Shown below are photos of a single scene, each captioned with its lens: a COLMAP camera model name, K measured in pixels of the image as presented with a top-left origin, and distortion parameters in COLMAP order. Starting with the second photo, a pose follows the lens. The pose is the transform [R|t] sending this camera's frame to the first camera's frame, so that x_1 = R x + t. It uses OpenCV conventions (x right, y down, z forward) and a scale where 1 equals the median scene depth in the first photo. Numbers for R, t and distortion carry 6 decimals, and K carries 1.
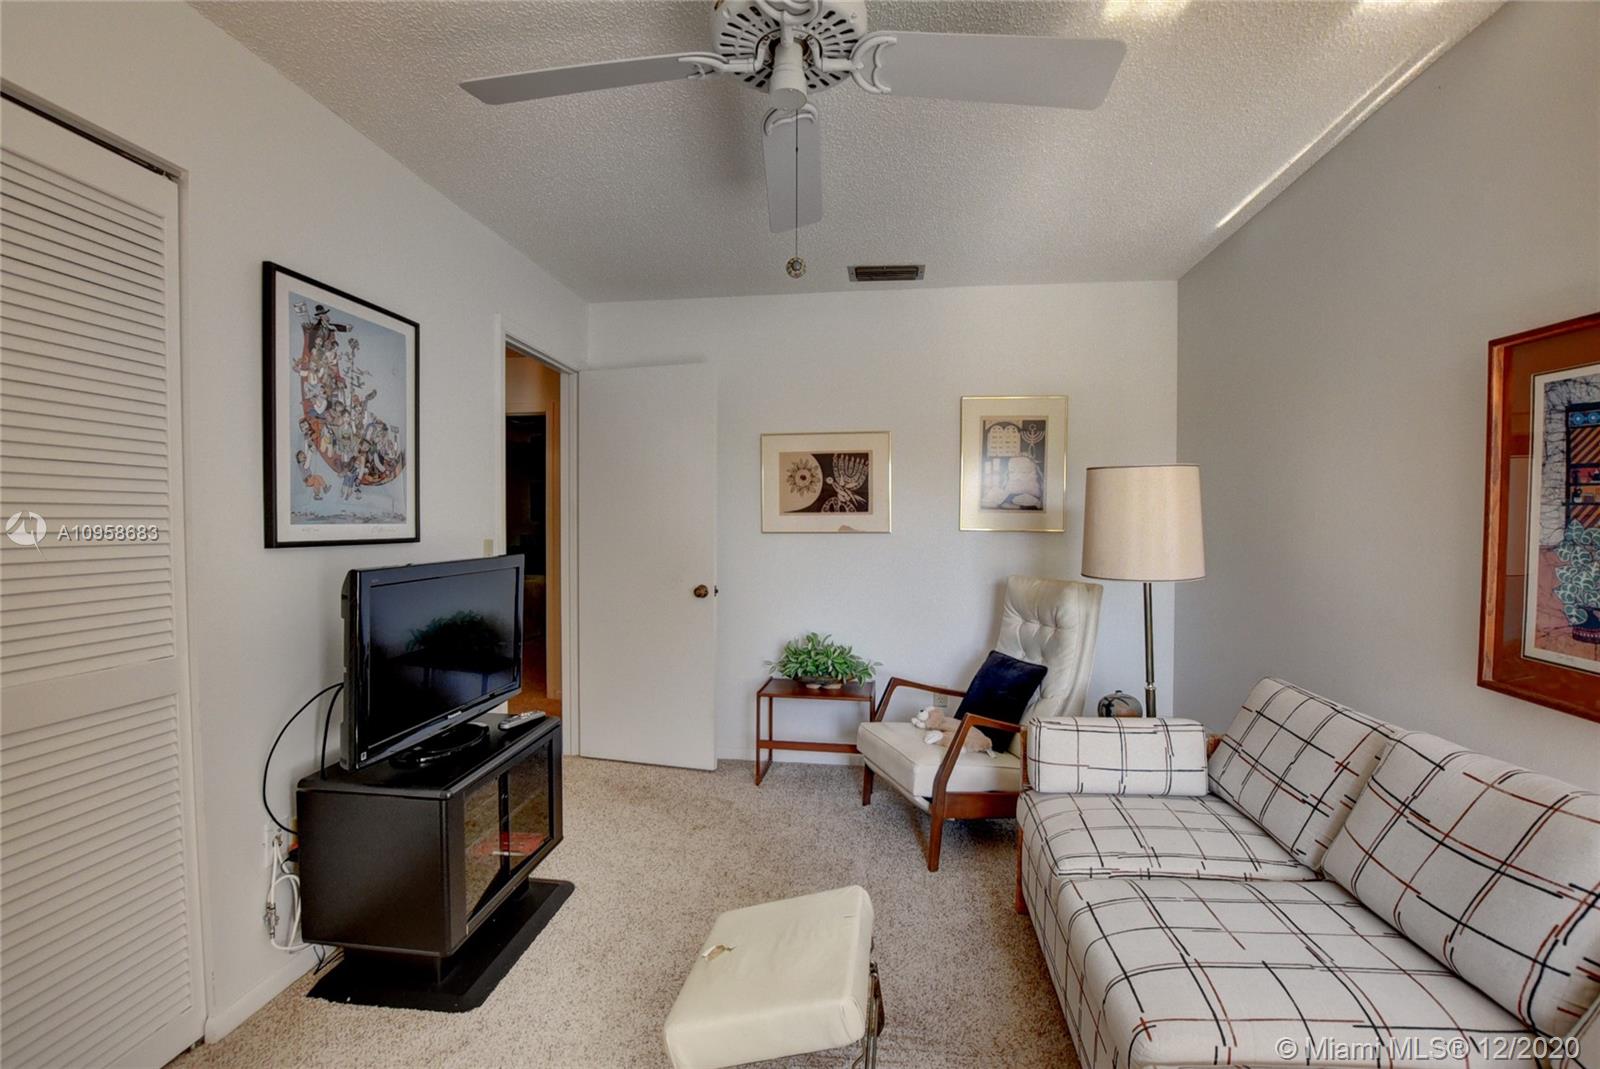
lens RADIAL K [[708.8, 0, 796.0], [0, 708.8, 544.8], [0, 0, 1]] dist [-0.030648, 0.004897]
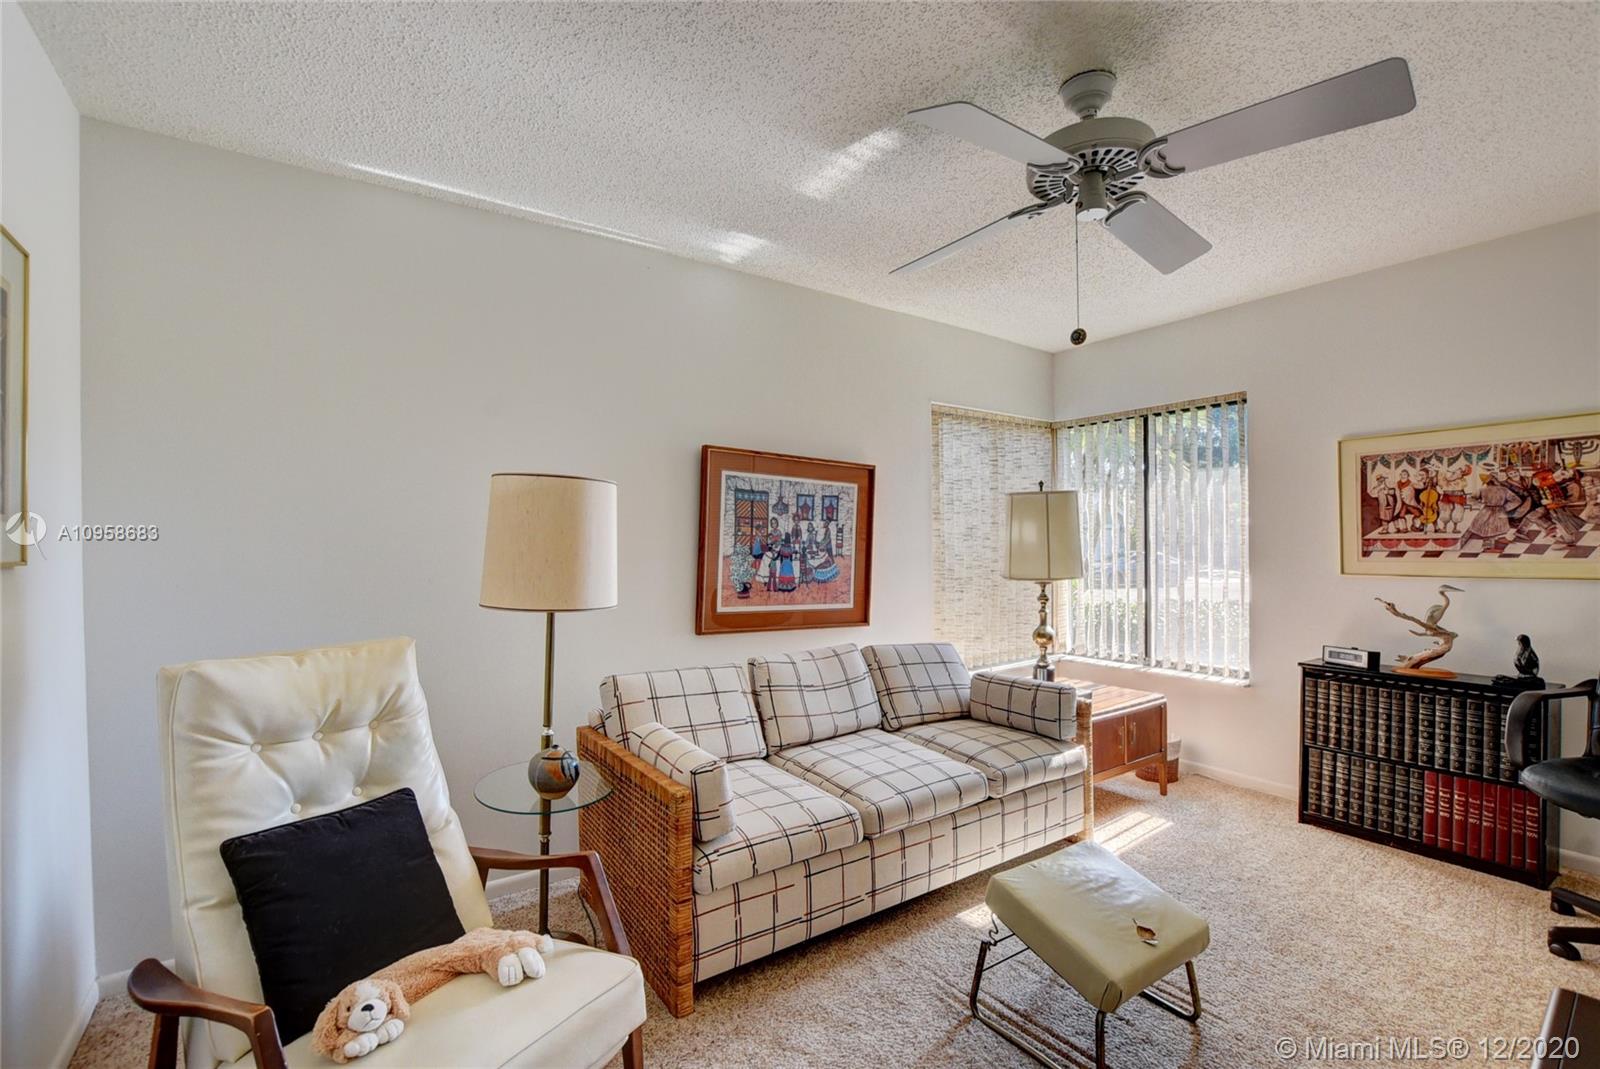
lens RADIAL K [[708.8, 0, 796.0], [0, 708.8, 544.8], [0, 0, 1]] dist [-0.030648, 0.004897]
pose [[-0.656481, -0.001762, 0.754340, -0.621177], [0.026153, 0.999343, 0.025095, -0.076666], [-0.753889, 0.036203, -0.656004, 2.230653]]
